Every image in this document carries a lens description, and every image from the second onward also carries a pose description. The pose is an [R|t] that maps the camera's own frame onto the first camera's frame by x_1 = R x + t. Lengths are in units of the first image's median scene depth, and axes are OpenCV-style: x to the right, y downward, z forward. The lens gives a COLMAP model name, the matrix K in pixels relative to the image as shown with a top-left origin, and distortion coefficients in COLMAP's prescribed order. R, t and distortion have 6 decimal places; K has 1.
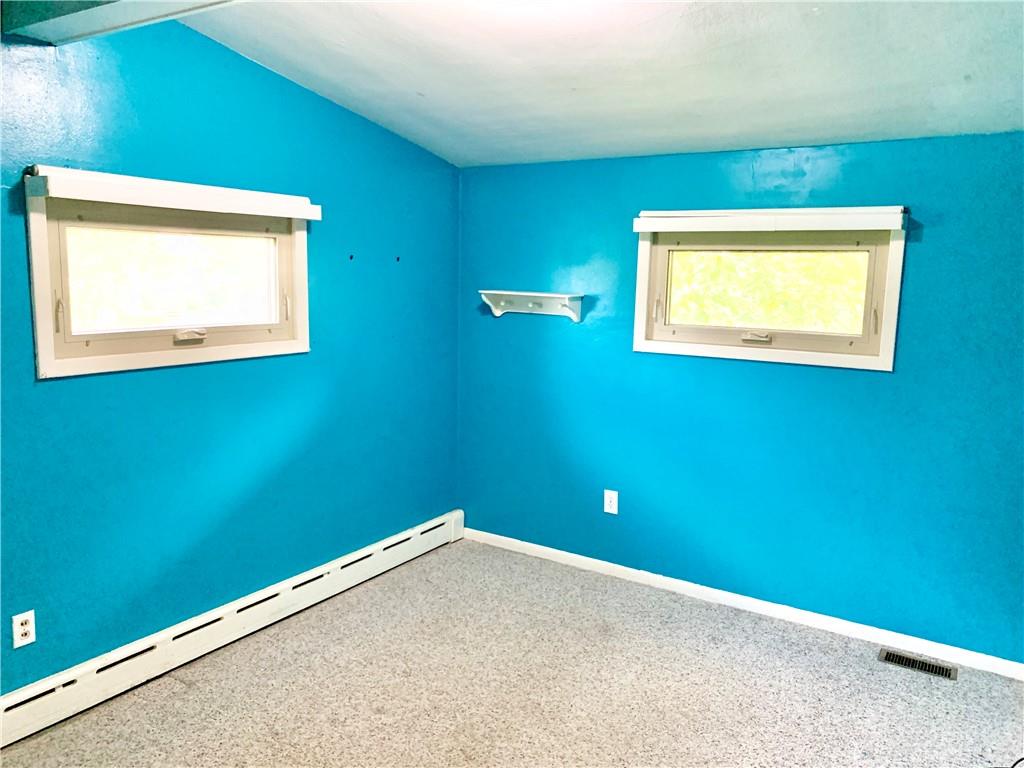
lens RADIAL K [[786.1, 0, 512.0], [0, 786.1, 384.0], [0, 0, 1]] dist [-0.002580, -0.001289]
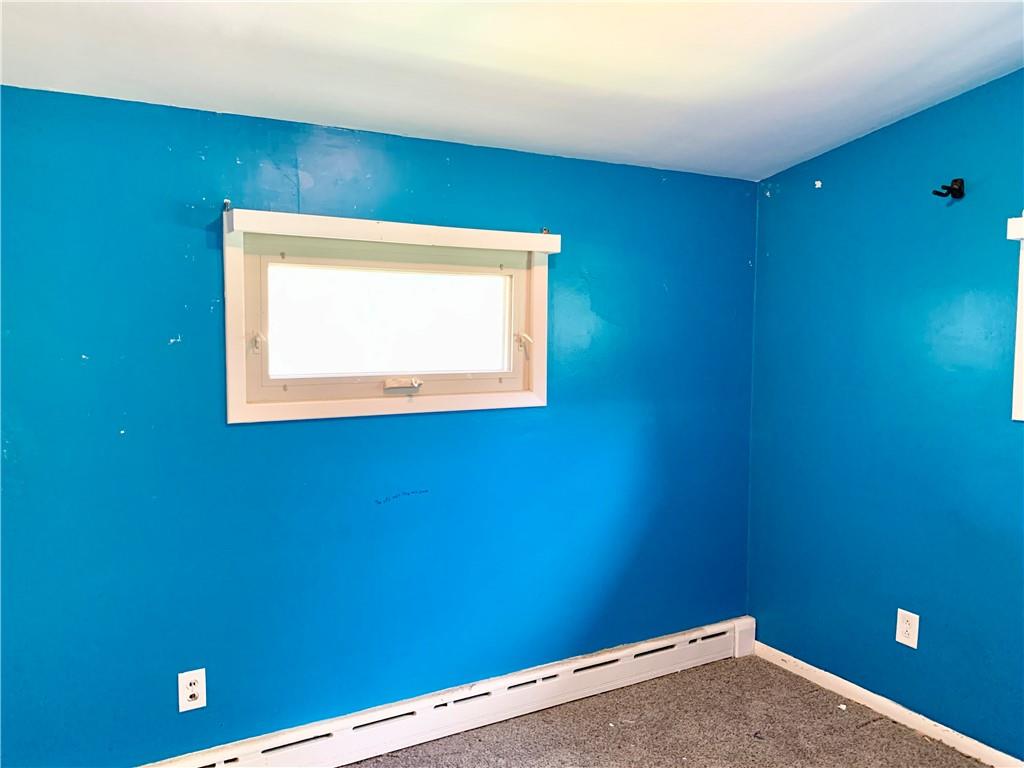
lens RADIAL K [[773.9, 0, 511.9], [0, 773.9, 372.6], [0, 0, 1]] dist [-0.002714, 0.001223]
pose [[0.879162, 0.011673, -0.476381, 0.112177], [-0.054173, 0.995667, -0.075580, -0.012046], [0.473435, 0.092254, 0.875985, 0.252983]]
